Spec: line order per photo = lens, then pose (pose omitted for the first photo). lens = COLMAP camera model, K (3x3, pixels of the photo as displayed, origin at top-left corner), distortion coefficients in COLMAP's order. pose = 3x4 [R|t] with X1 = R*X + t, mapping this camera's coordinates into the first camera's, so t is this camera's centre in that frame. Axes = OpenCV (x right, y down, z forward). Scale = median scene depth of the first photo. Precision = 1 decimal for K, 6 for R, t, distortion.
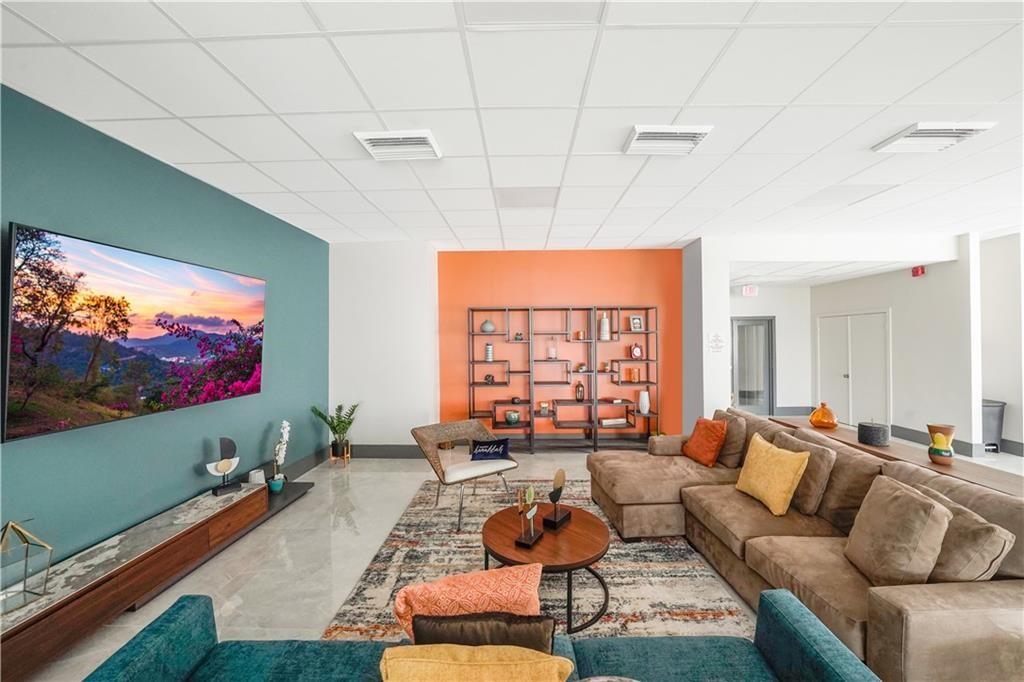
lens RADIAL K [[390.0, 0, 511.5], [0, 390.0, 334.0], [0, 0, 1]] dist [-0.016529, 0.000348]
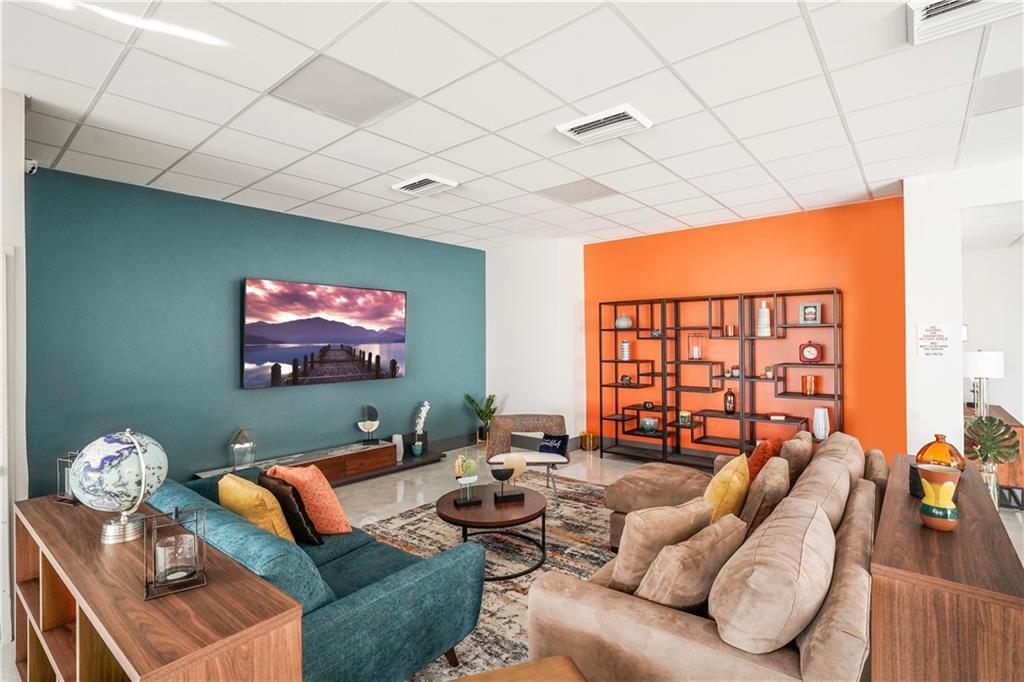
lens RADIAL K [[474.4, 0, 529.0], [0, 474.4, 335.7], [0, 0, 1]] dist [-0.000763, -0.000256]
pose [[0.791215, -0.006010, -0.611508, 0.479662], [0.012561, 0.999900, 0.006424, 0.001865], [0.611408, -0.012764, 0.791212, -0.017610]]
